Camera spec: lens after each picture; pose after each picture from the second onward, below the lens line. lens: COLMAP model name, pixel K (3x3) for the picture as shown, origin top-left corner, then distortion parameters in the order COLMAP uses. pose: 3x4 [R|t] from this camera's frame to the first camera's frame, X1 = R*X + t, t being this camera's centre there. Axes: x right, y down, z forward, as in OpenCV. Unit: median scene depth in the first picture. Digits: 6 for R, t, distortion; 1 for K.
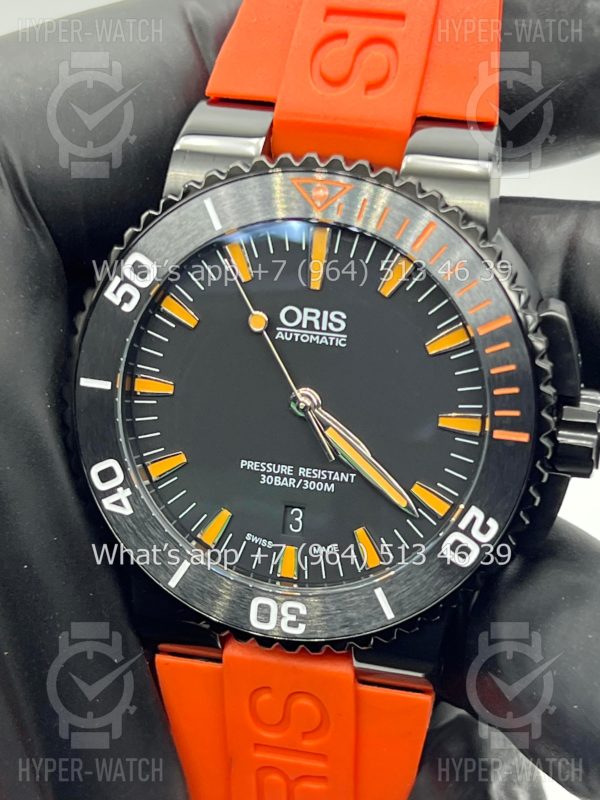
lens RADIAL K [[1862.5, 0, 300.5], [0, 1862.5, 431.4], [0, 0, 1]] dist [0.075195, -0.173101]
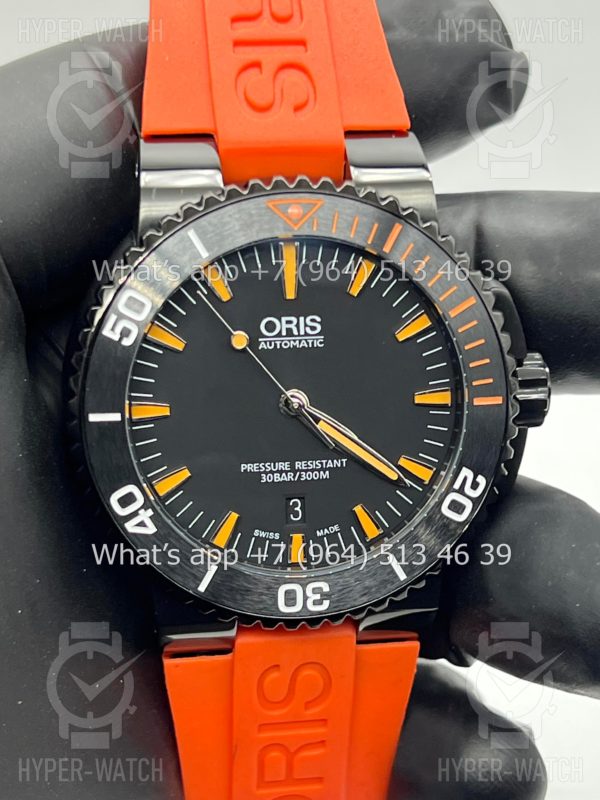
lens RADIAL K [[1862.5, 0, 300.5], [0, 1862.5, 431.4], [0, 0, 1]] dist [0.075195, -0.173101]
pose [[0.928034, -0.169615, 0.331638, -0.361472], [0.163194, 0.985458, 0.047337, -0.050037], [-0.334844, 0.010191, 0.942218, -0.035503]]
